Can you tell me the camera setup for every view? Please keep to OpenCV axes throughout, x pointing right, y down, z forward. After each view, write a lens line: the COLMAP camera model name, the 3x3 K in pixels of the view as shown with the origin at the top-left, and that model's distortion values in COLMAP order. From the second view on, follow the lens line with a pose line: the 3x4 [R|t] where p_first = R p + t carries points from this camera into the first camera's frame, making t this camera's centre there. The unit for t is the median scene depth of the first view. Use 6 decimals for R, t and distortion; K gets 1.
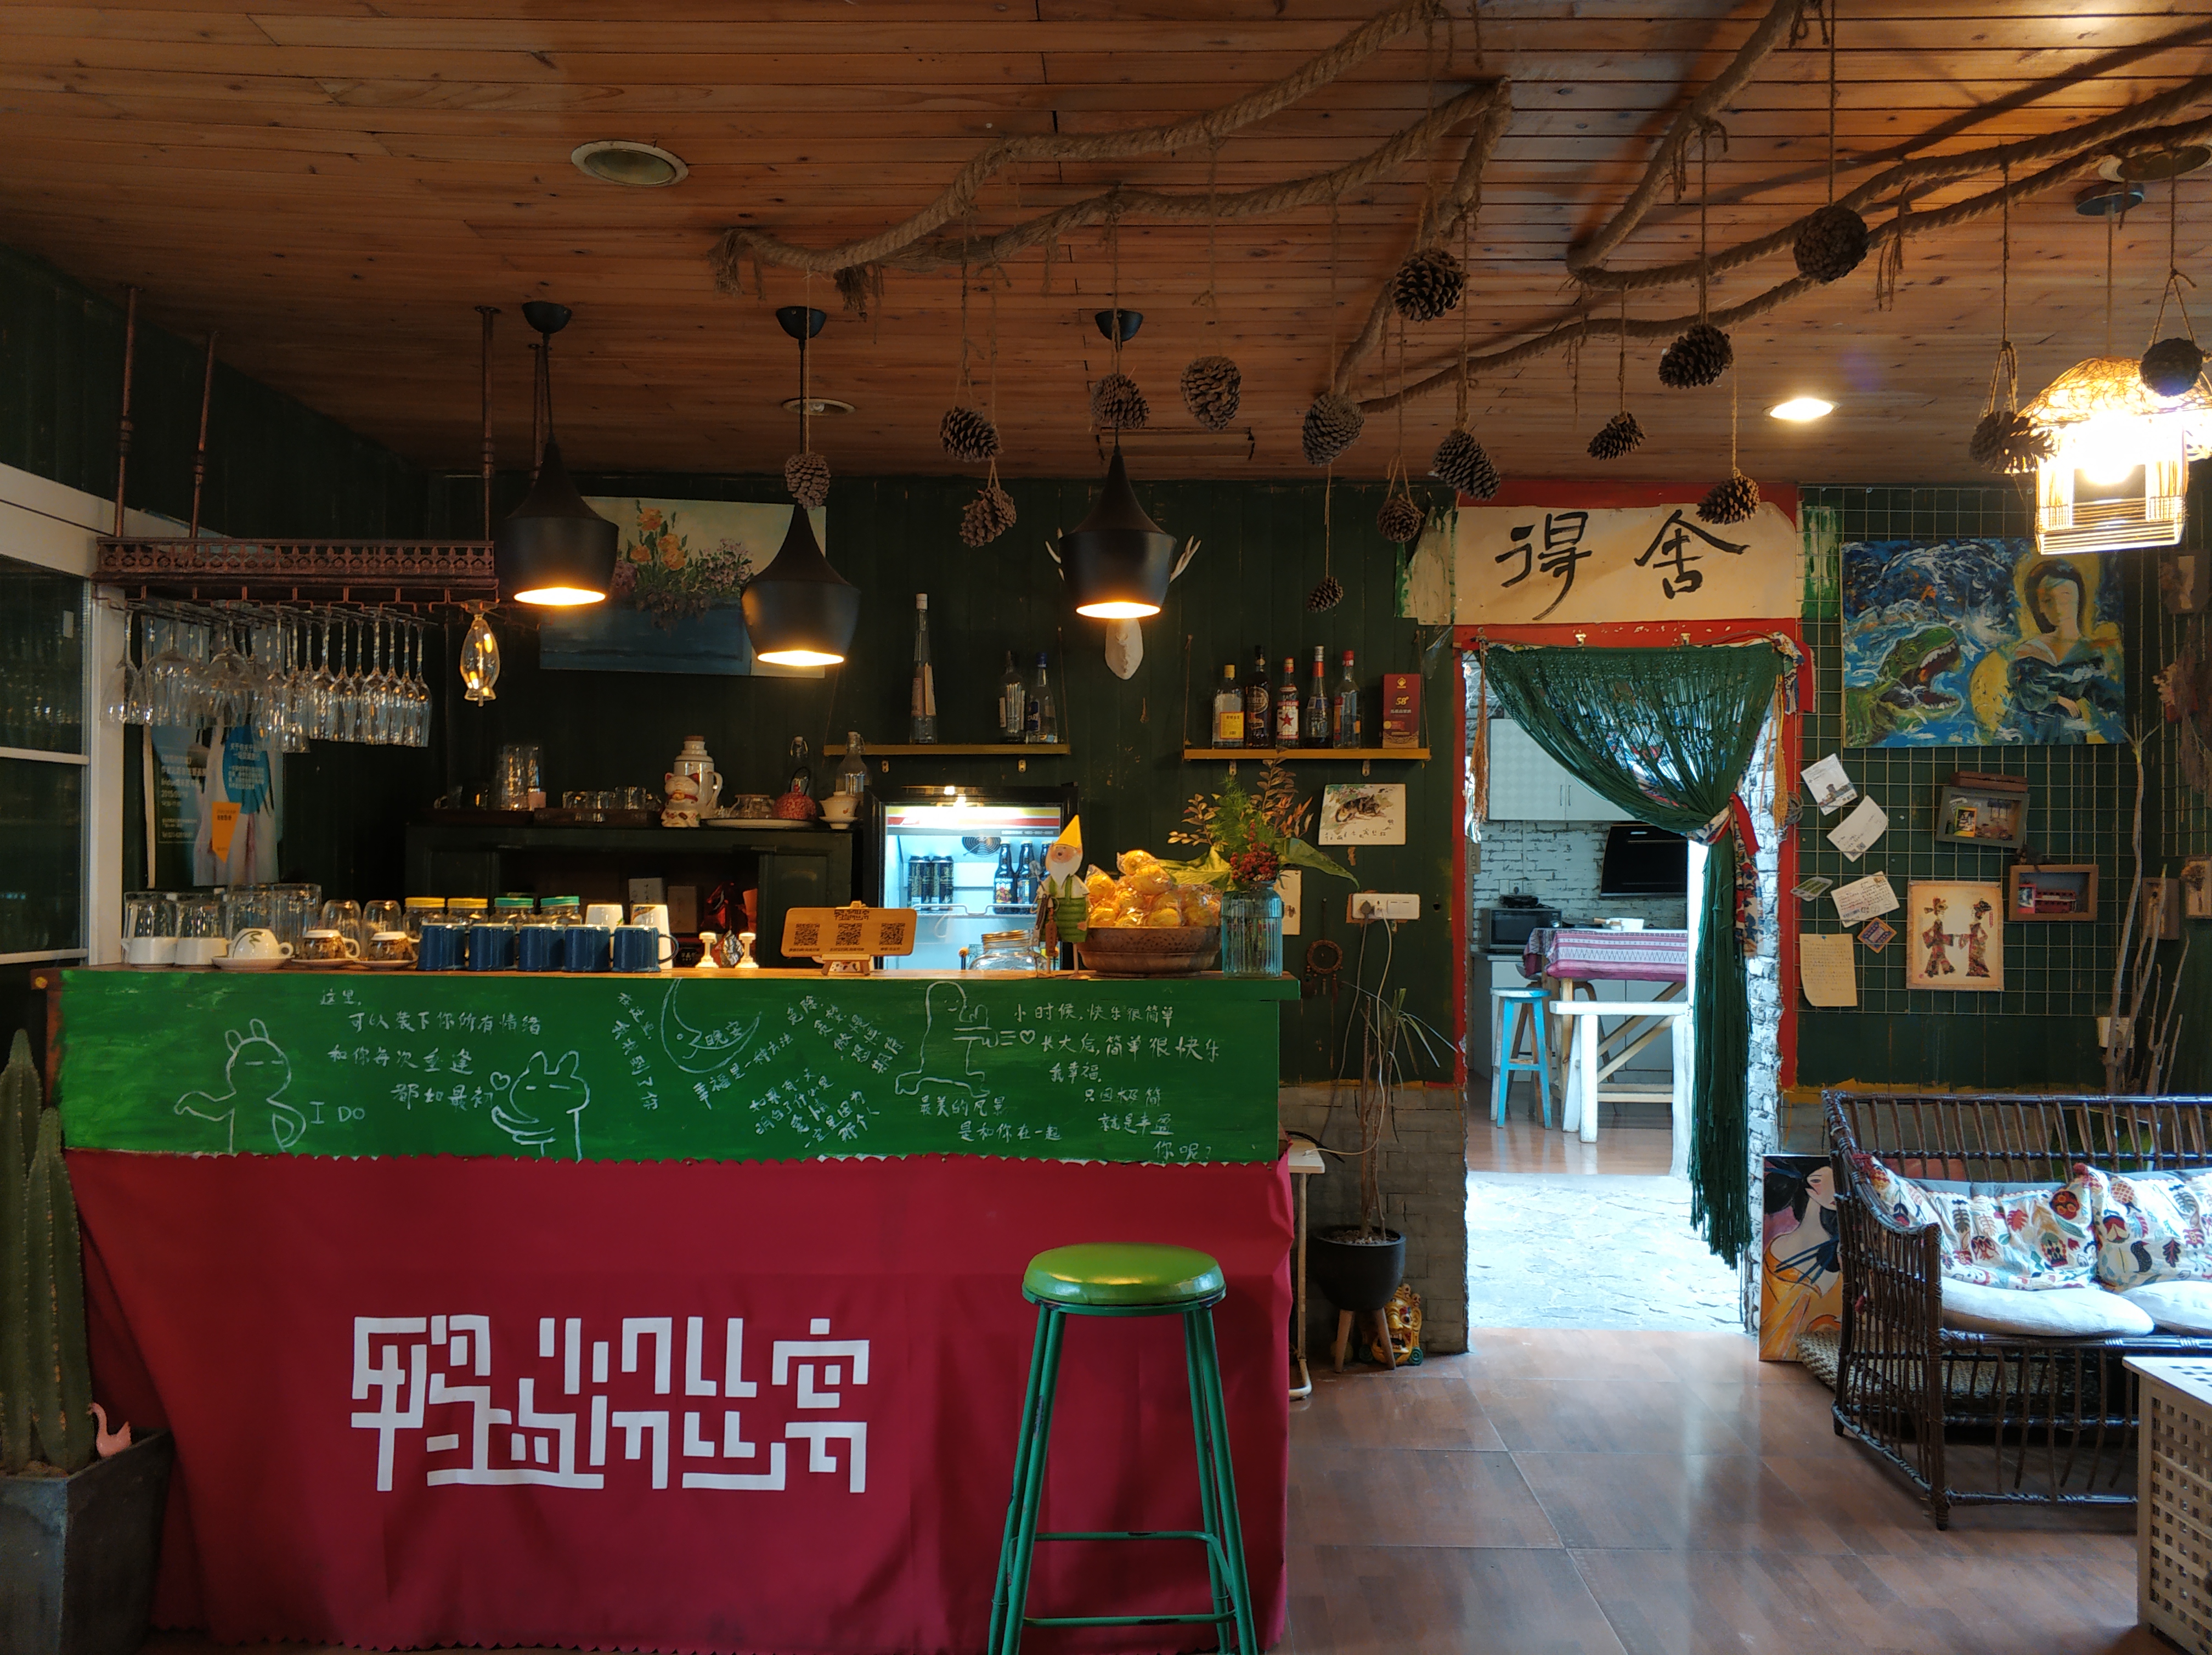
lens RADIAL K [[1748.0, 0, 1104.3], [0, 1748.0, 830.6], [0, 0, 1]] dist [-0.000667, 0.007288]
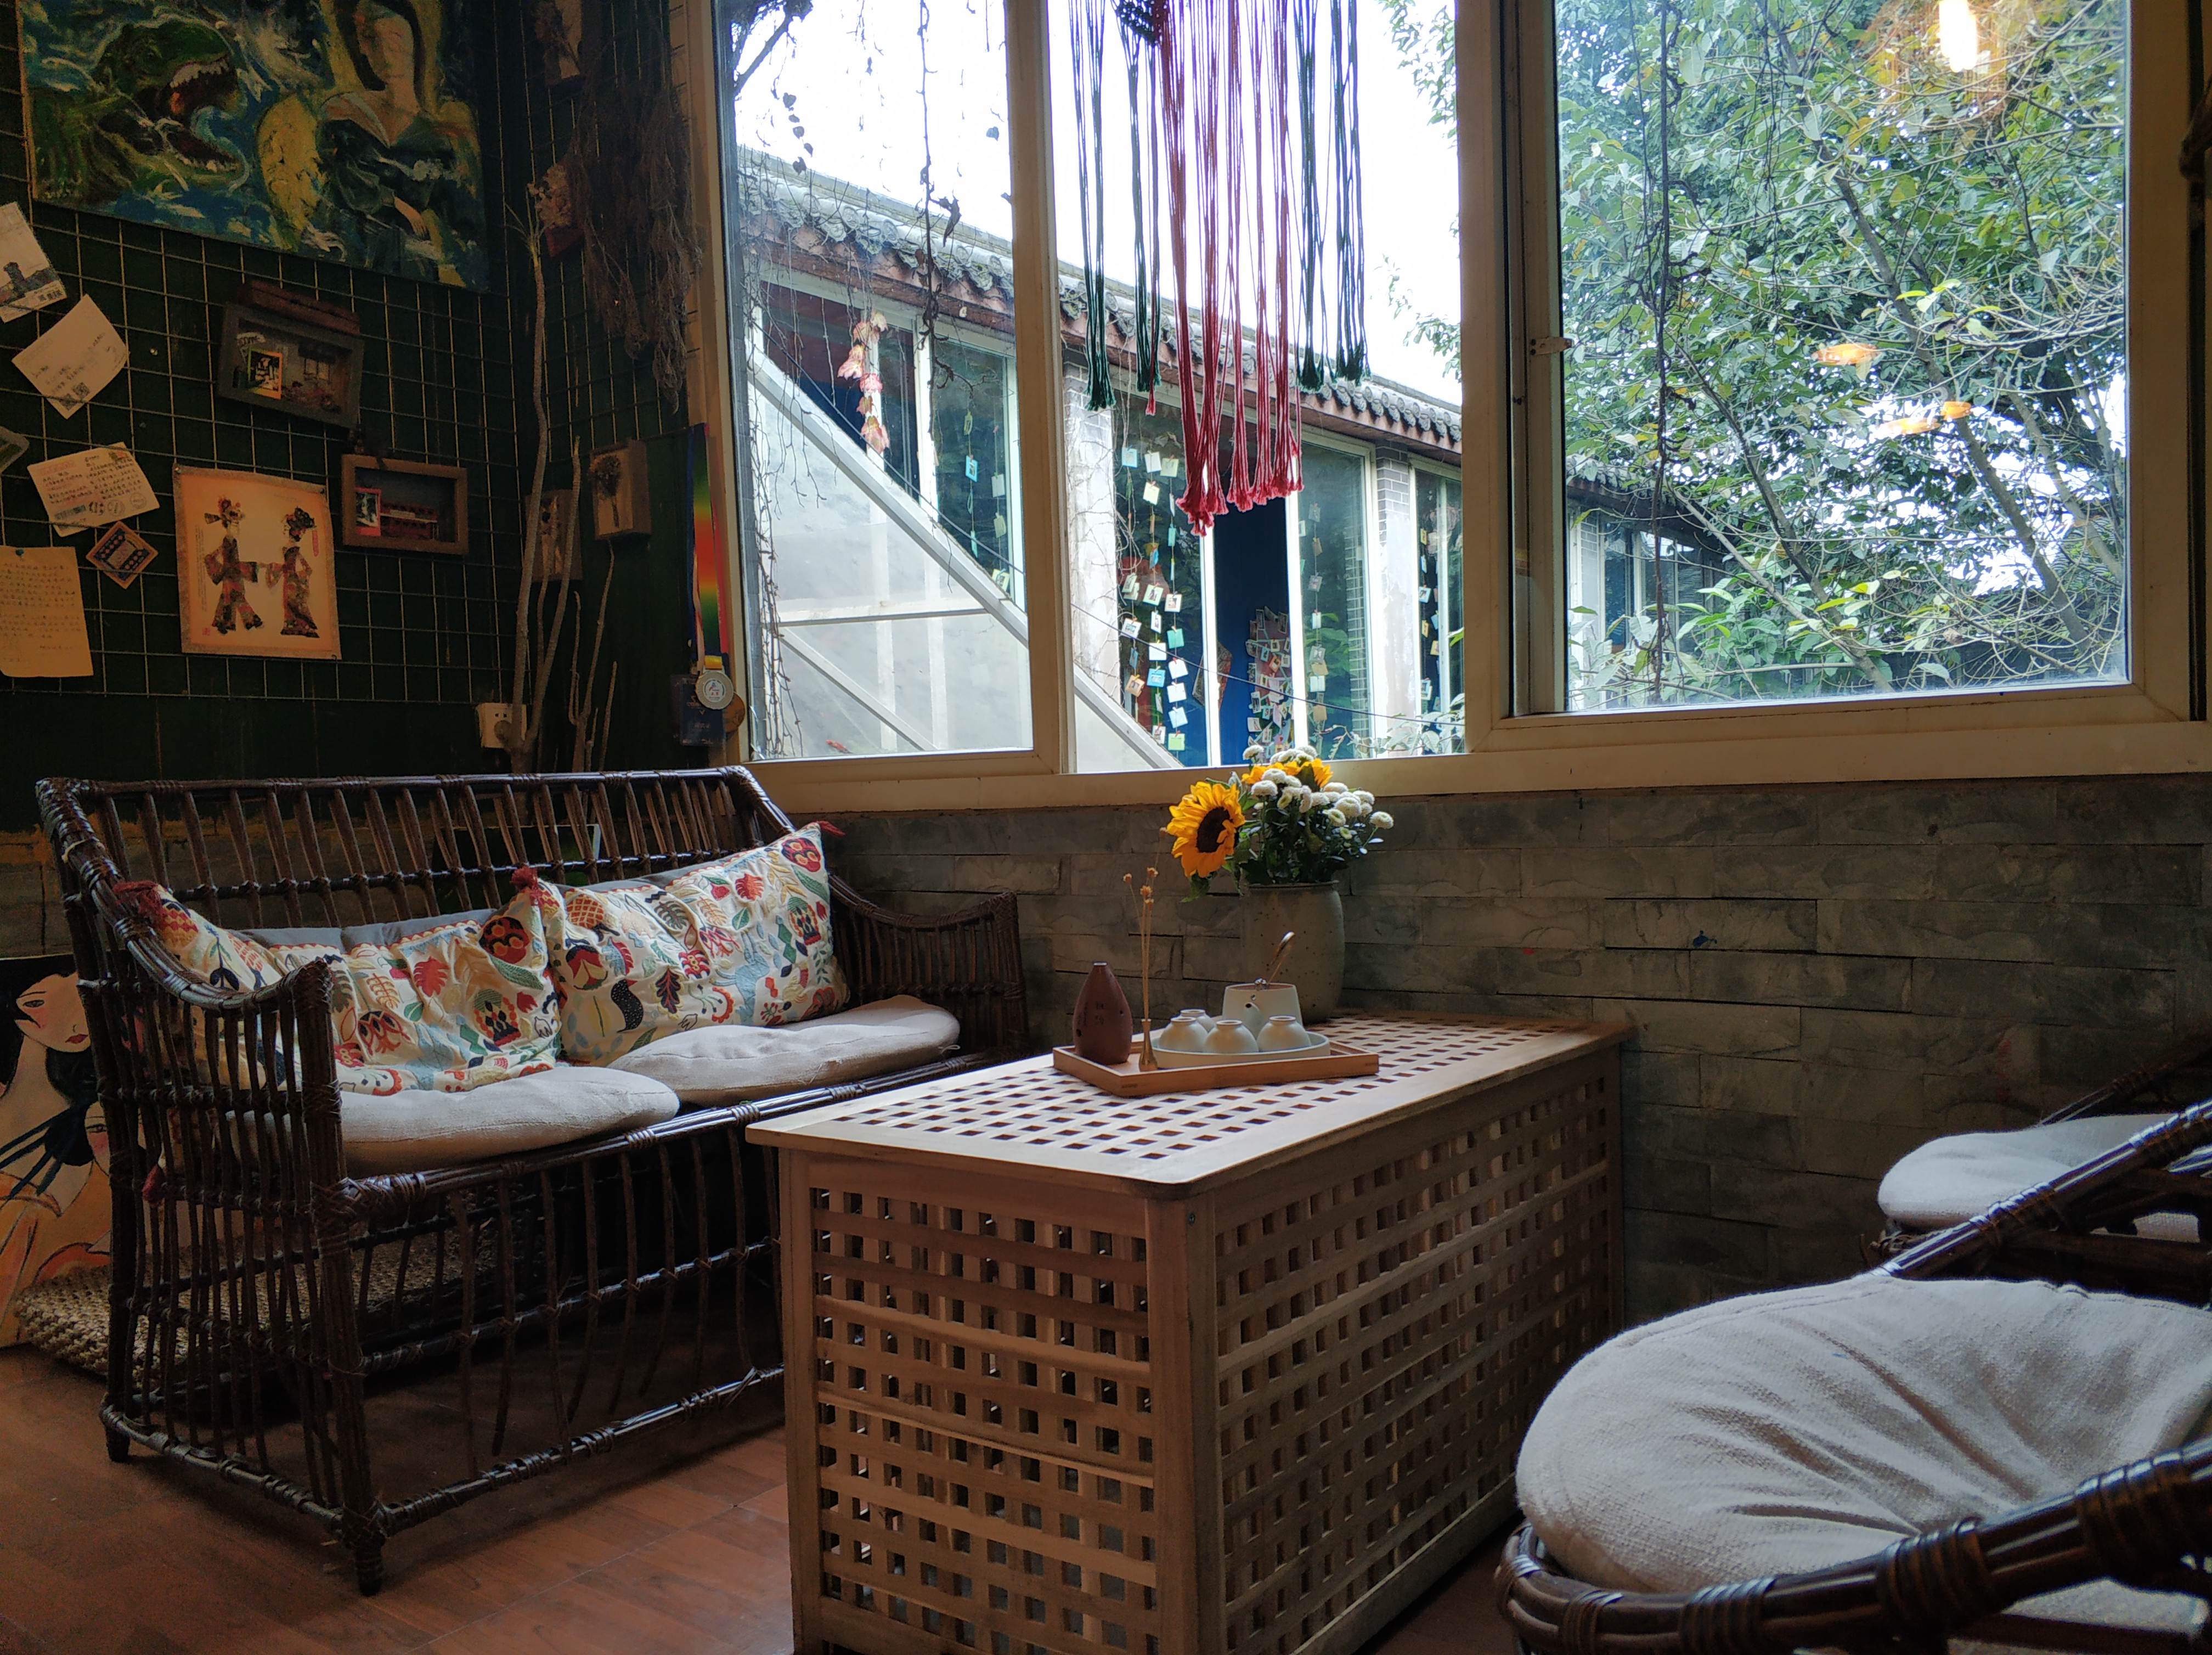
lens RADIAL K [[1748.0, 0, 1089.0], [0, 1748.0, 890.1], [0, 0, 1]] dist [-0.000667, 0.007288]
pose [[0.588075, -0.072156, 0.805581, 0.168562], [0.025154, 0.997162, 0.070953, 0.135536], [-0.808415, -0.021462, 0.588222, 0.425634]]
